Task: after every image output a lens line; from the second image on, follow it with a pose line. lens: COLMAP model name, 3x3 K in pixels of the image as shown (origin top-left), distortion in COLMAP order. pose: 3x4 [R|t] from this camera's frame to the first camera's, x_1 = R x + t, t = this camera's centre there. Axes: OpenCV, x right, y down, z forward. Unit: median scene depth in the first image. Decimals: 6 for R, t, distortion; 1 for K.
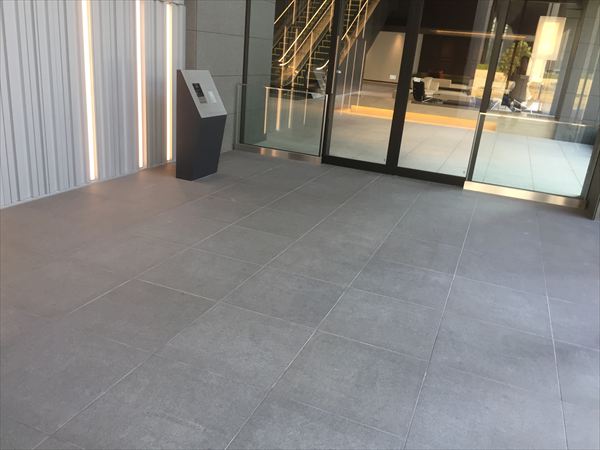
lens RADIAL K [[508.5, 0, 300.0], [0, 508.5, 225.0], [0, 0, 1]] dist [-0.000257, -0.001151]
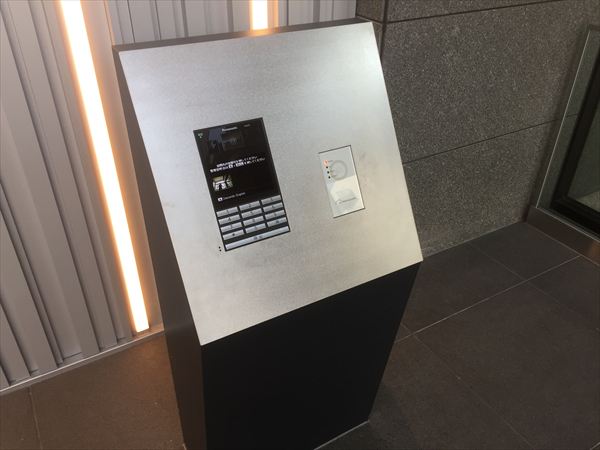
lens RADIAL K [[508.5, 0, 300.0], [0, 508.5, 225.0], [0, 0, 1]] dist [-0.000257, -0.001151]
pose [[0.790739, 0.261357, -0.553556, -0.063677], [-0.141185, 0.957761, 0.250521, -0.228601], [0.595650, -0.119942, 0.794239, 0.683357]]
